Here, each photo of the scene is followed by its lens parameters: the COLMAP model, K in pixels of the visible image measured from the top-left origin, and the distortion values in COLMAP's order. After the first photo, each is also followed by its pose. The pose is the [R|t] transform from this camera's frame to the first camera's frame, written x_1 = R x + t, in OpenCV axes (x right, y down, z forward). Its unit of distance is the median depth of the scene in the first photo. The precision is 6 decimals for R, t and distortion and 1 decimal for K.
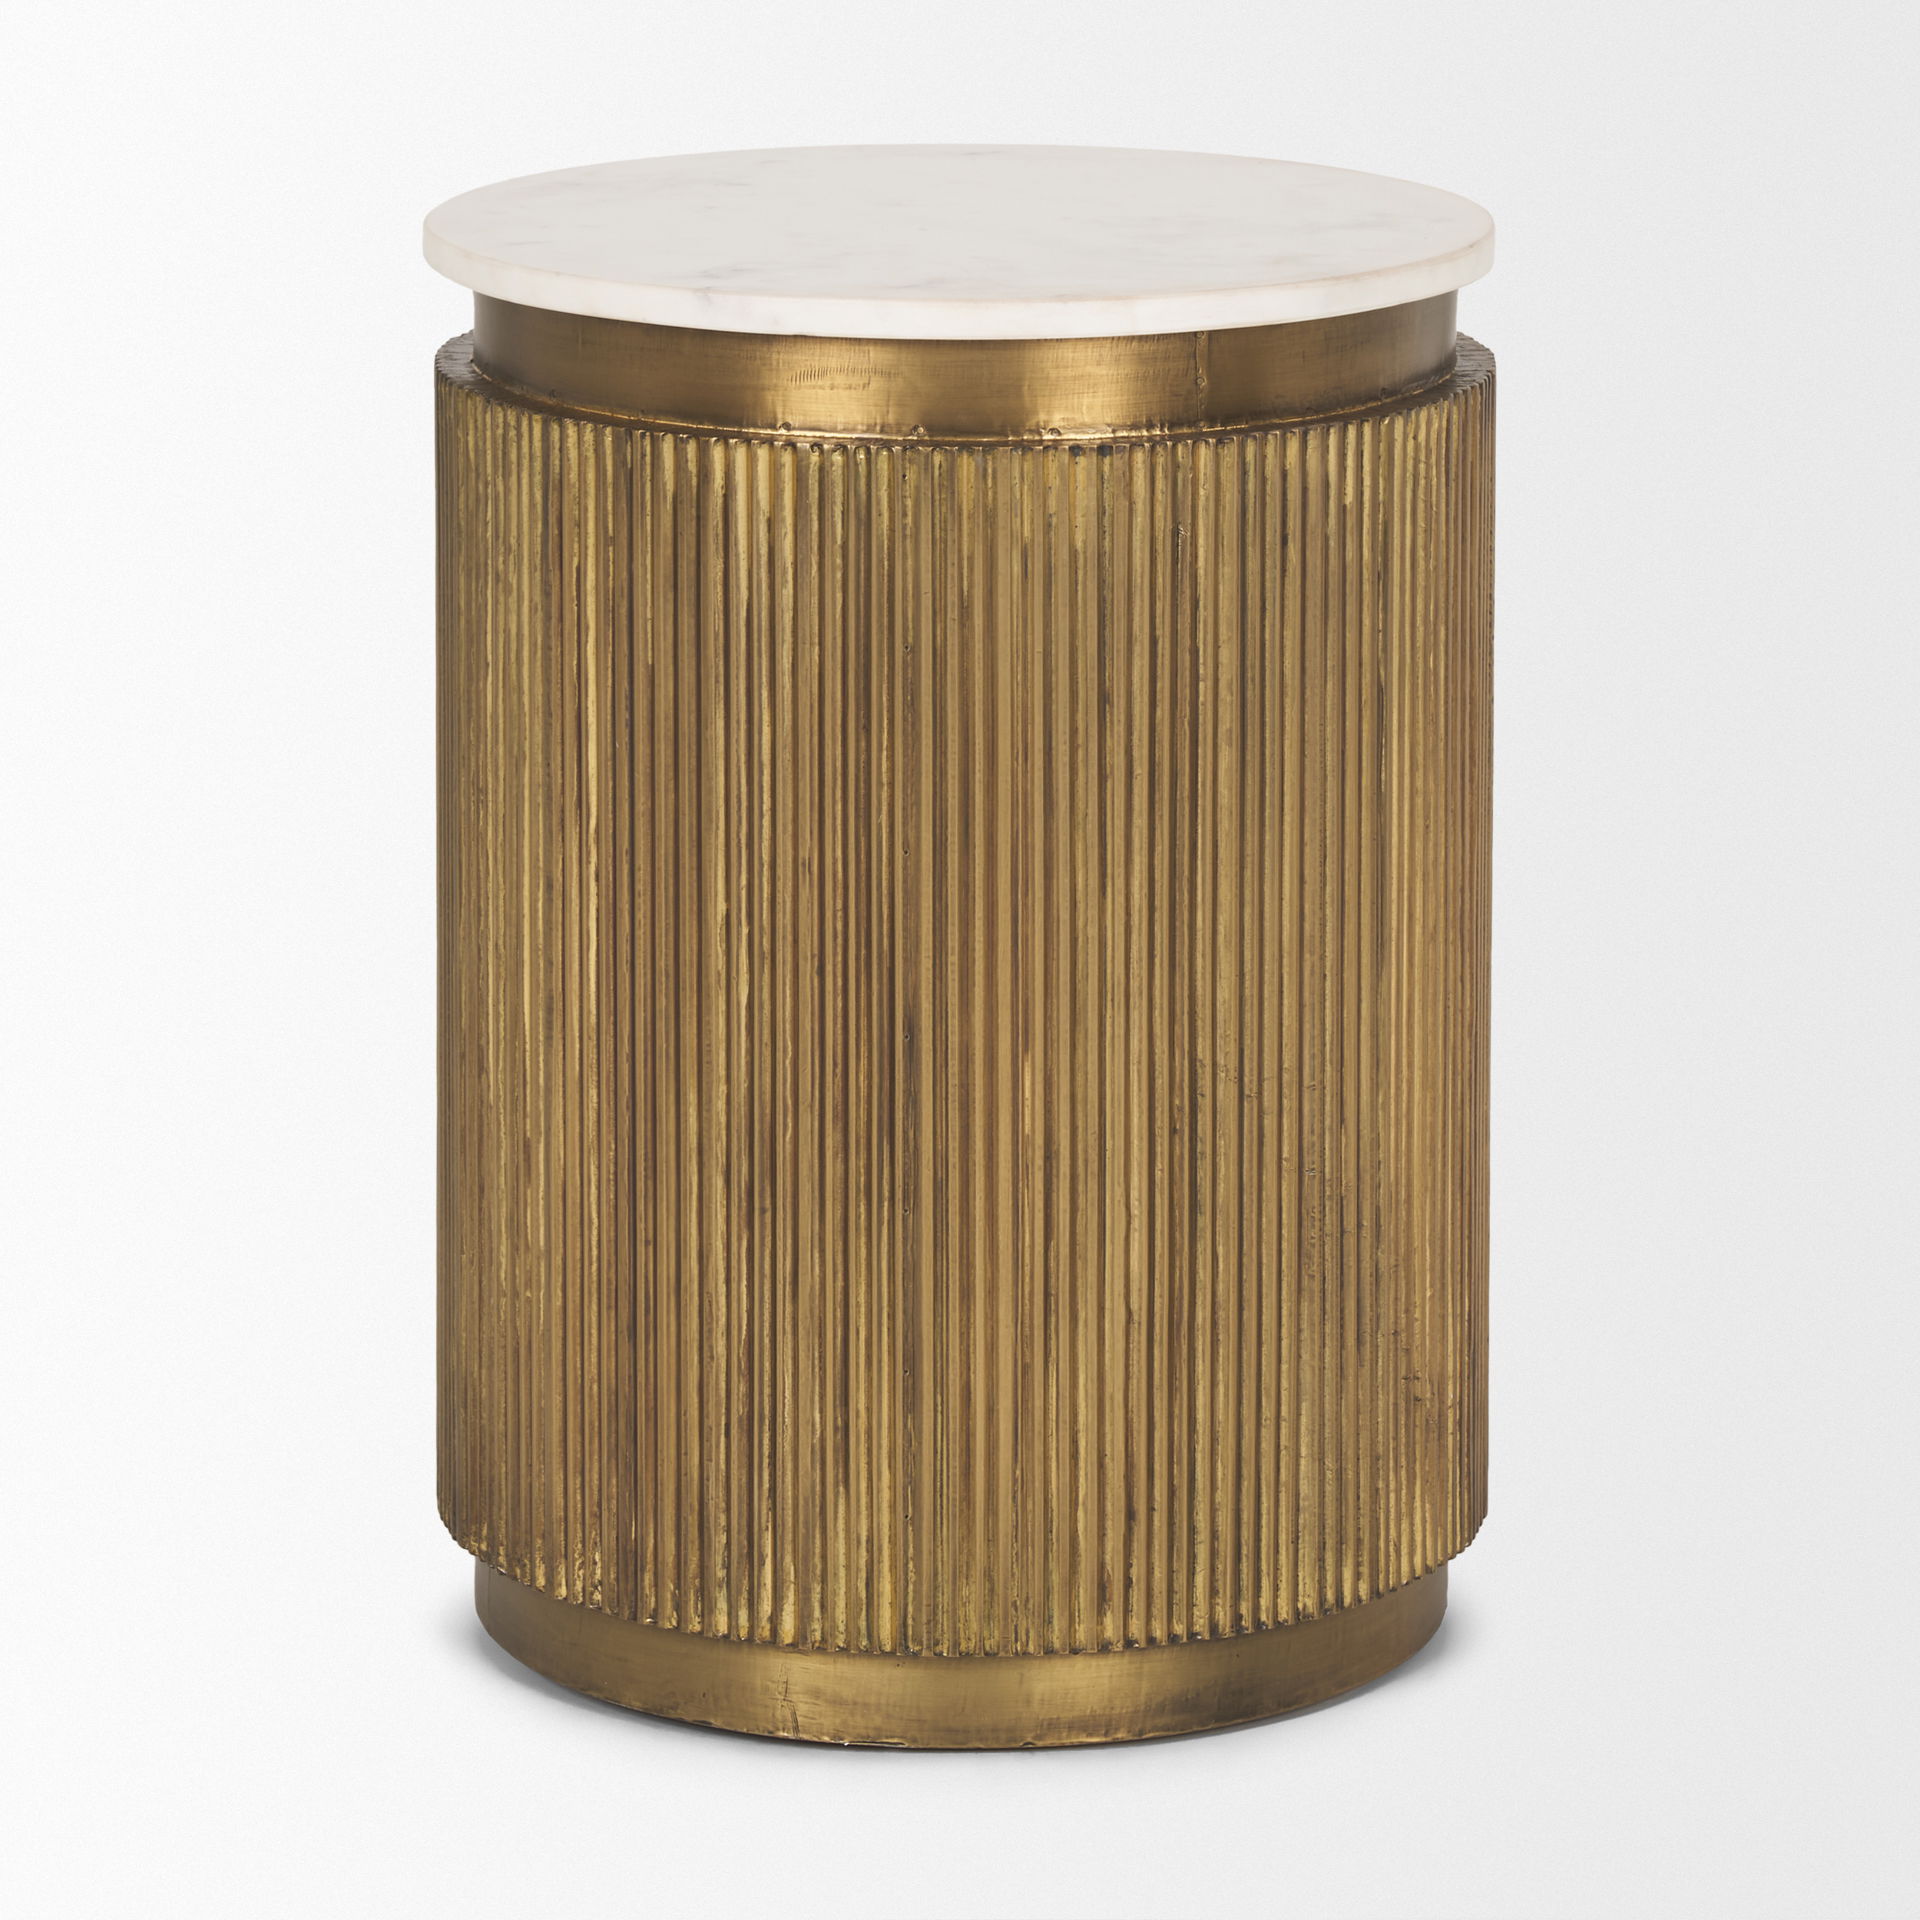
lens RADIAL K [[7639.8, 0, 960.0], [0, 7639.8, 960.0], [0, 0, 1]] dist [-1.512606, 1.397890]
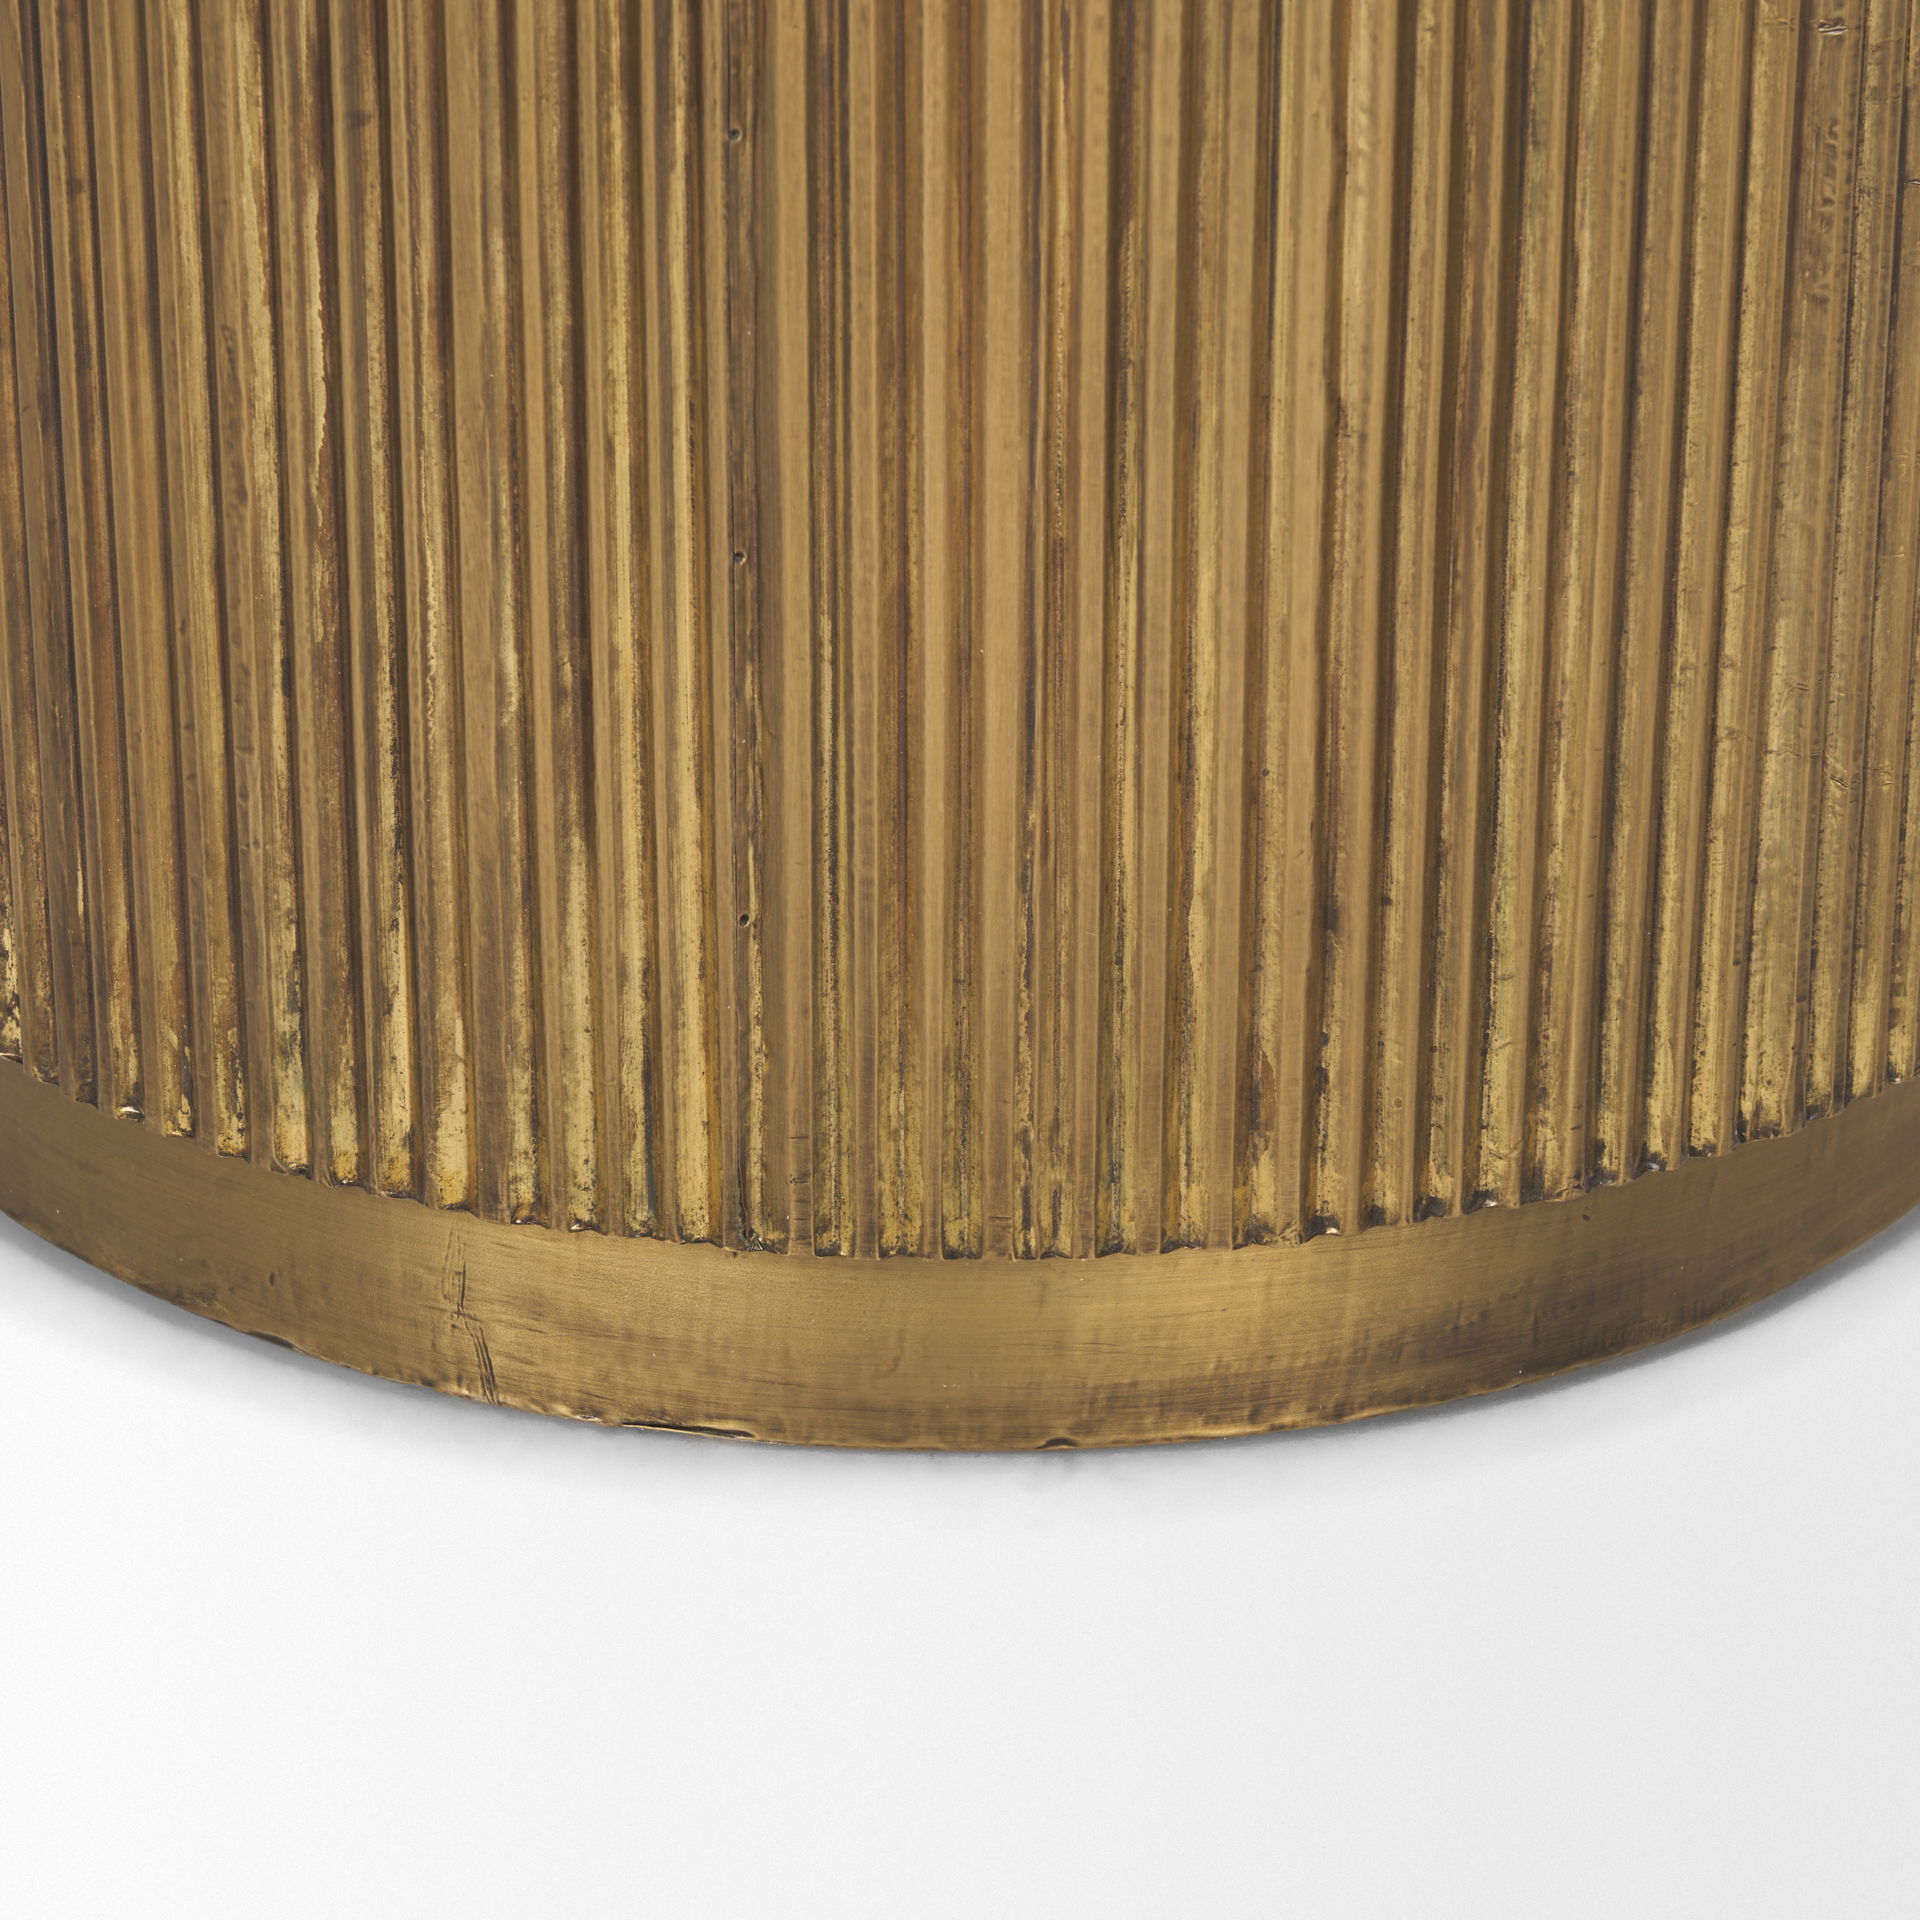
lens RADIAL K [[5903.1, 0, 960.0], [0, 5903.1, 960.0], [0, 0, 1]] dist [-0.054679, 0.019829]
pose [[0.998891, 0.024635, -0.040120, 0.015981], [-0.013687, 0.967319, 0.253194, -0.000636], [0.045046, -0.252364, 0.966583, 0.707942]]
